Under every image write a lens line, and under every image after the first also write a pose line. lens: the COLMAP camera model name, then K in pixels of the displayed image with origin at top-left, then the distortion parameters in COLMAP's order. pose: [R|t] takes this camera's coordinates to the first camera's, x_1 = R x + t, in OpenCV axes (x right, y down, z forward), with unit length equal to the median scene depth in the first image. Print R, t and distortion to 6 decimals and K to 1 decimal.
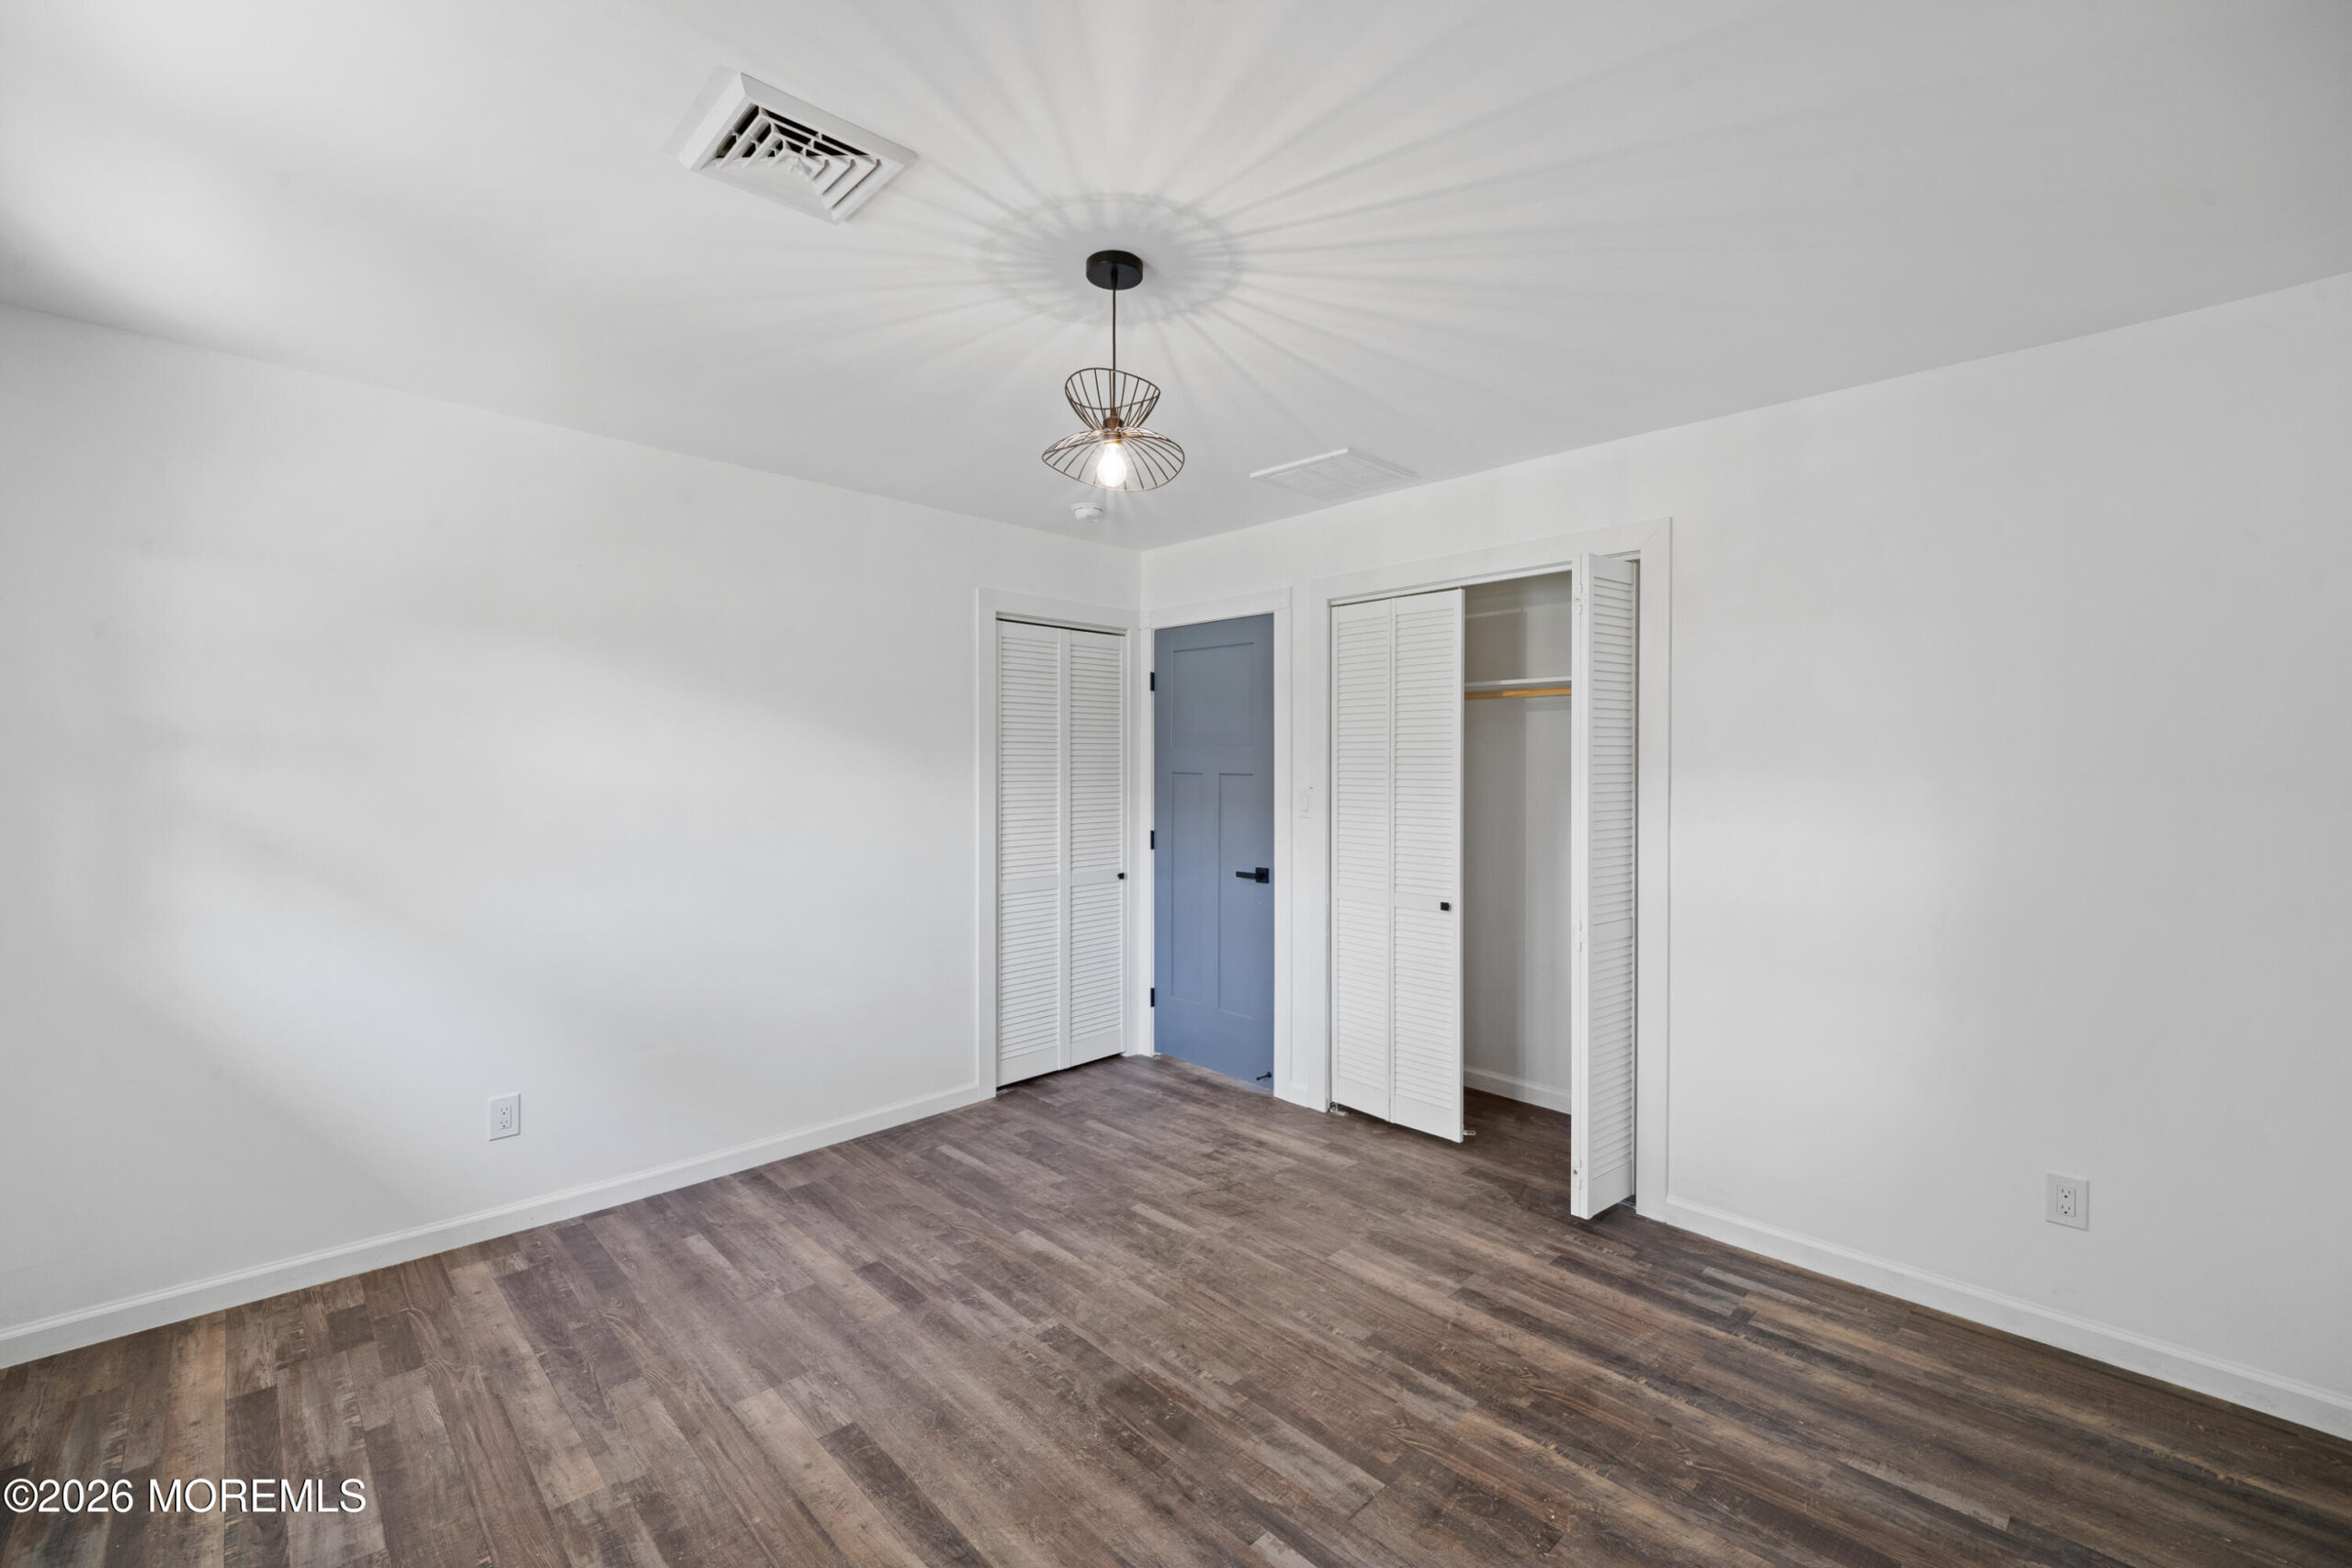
lens RADIAL K [[982.5, 0, 1175.7], [0, 982.5, 772.6], [0, 0, 1]] dist [-0.000989, -0.001391]
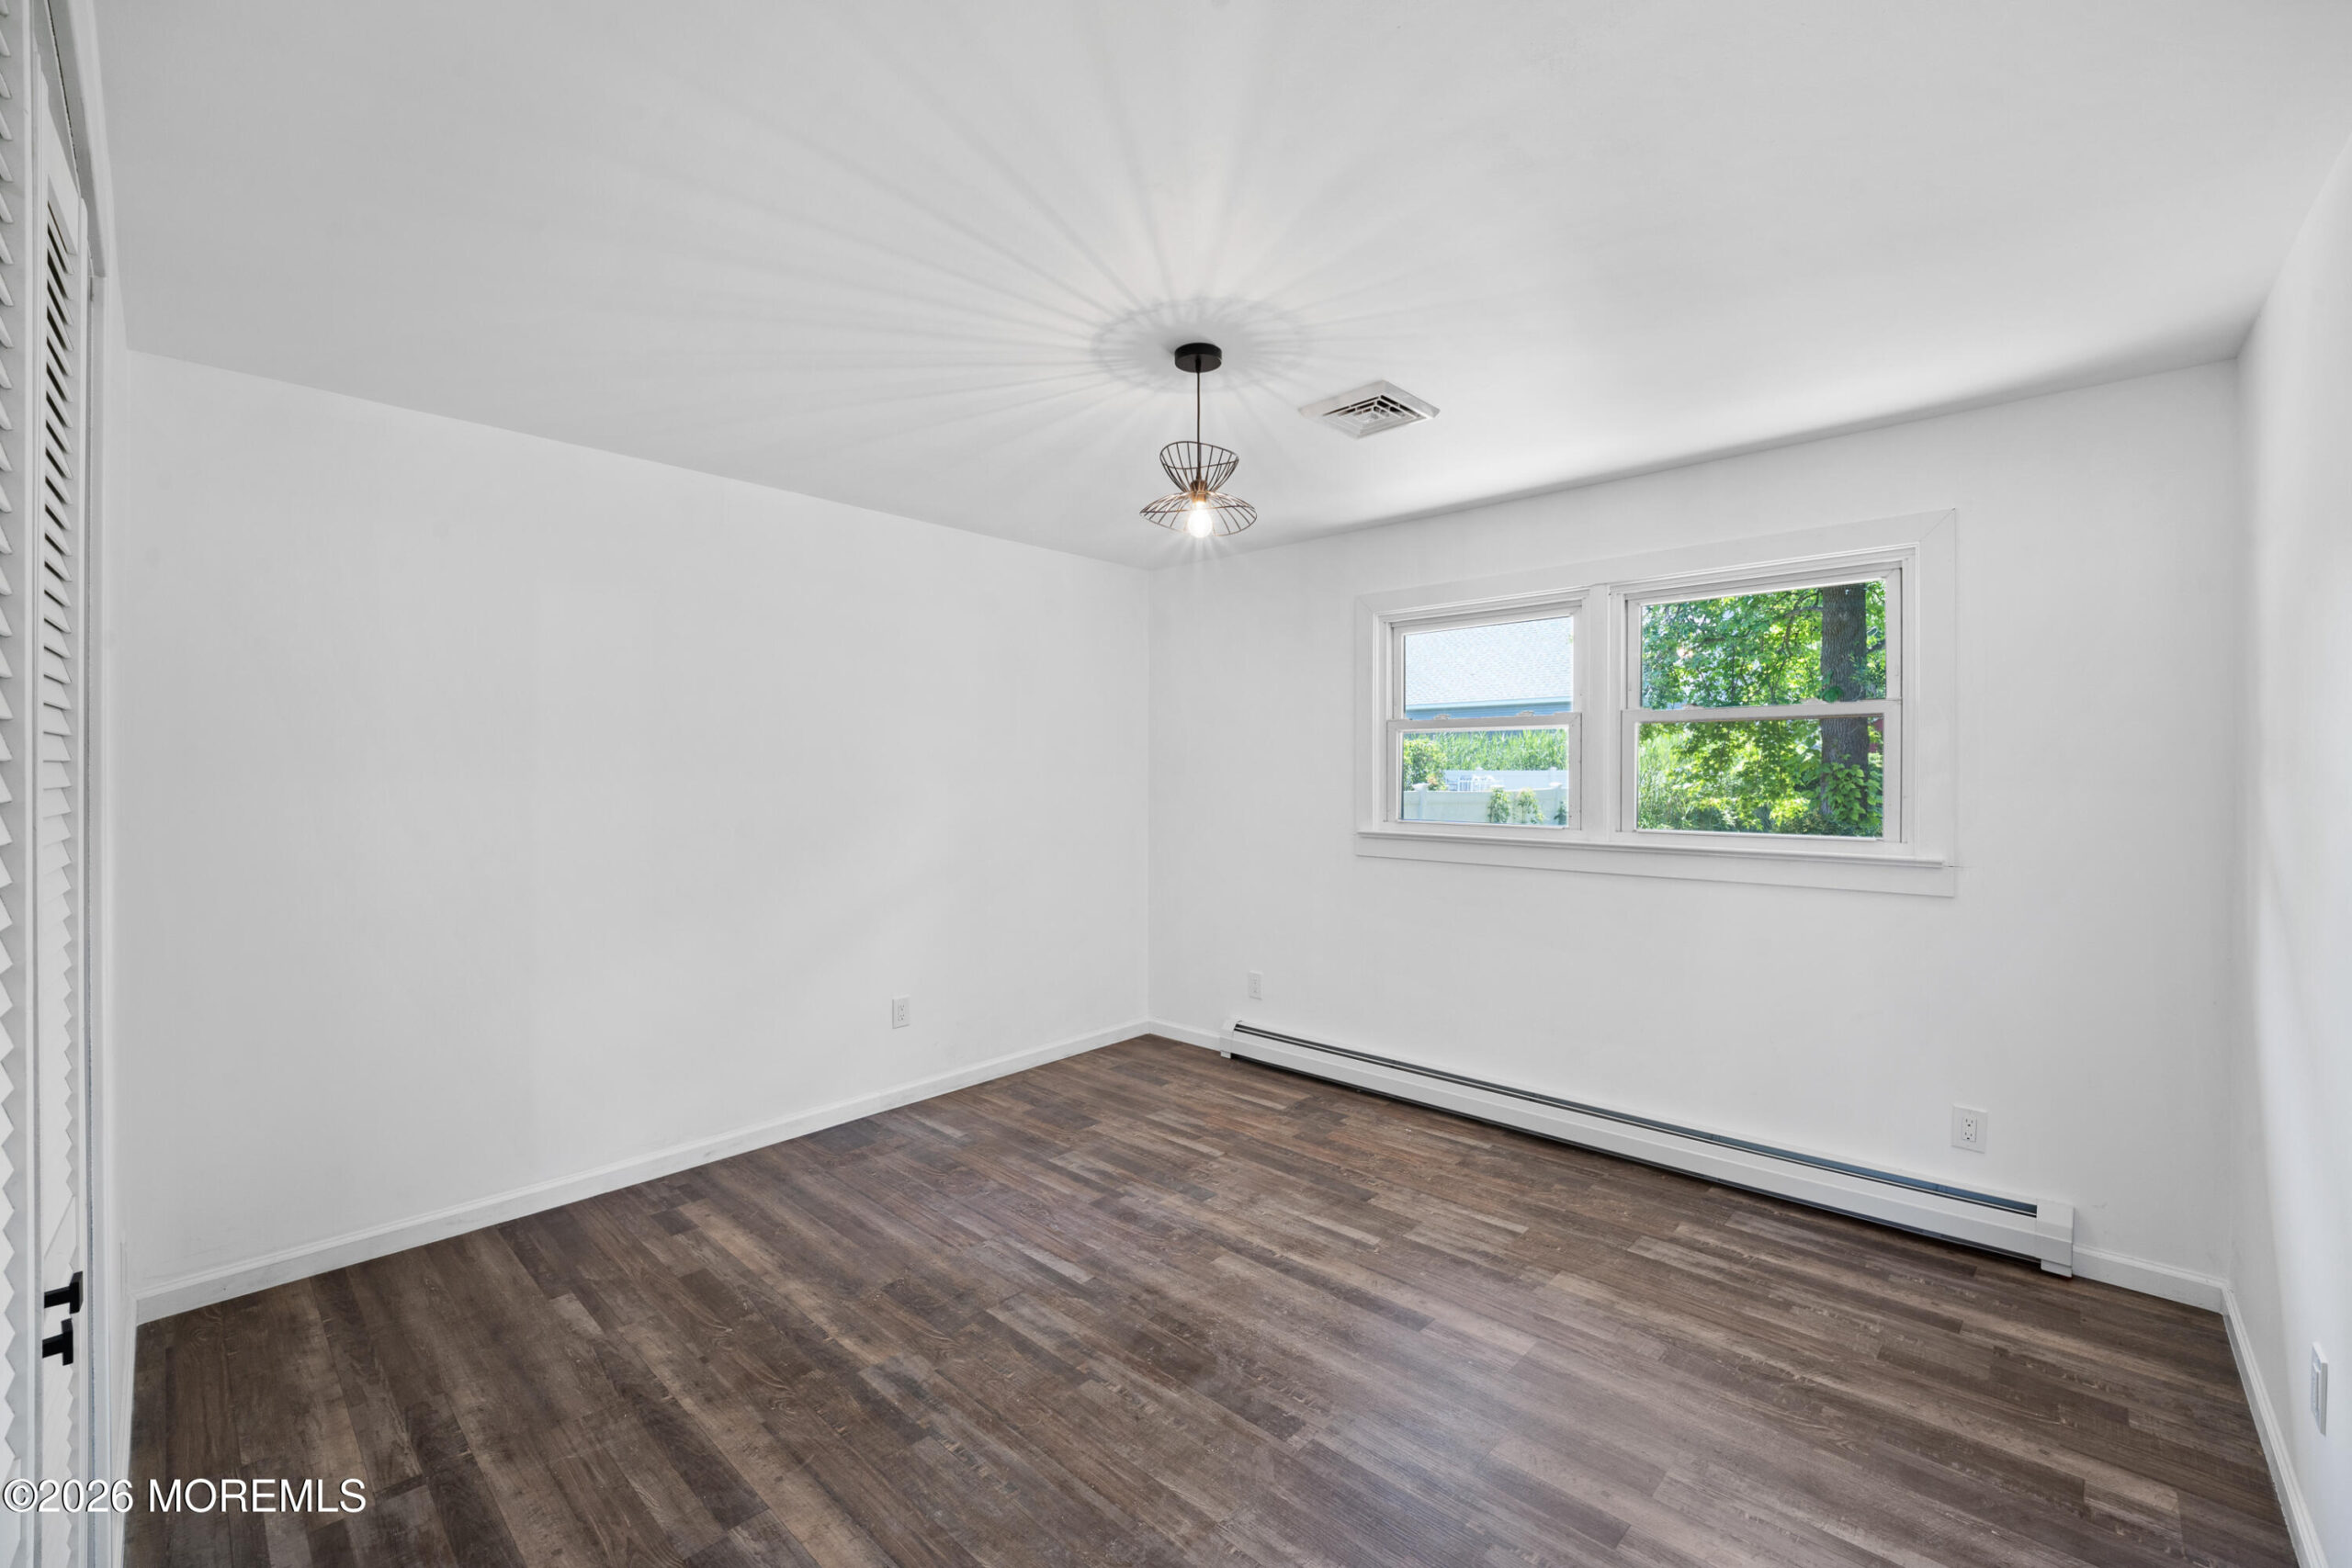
lens RADIAL K [[982.5, 0, 1188.2], [0, 982.5, 781.4], [0, 0, 1]] dist [-0.000989, -0.001391]
pose [[-0.998396, -0.003948, -0.056483, 0.015114], [-0.005183, 0.999750, 0.021752, -0.017864], [0.056383, 0.022010, -0.998167, 2.033955]]
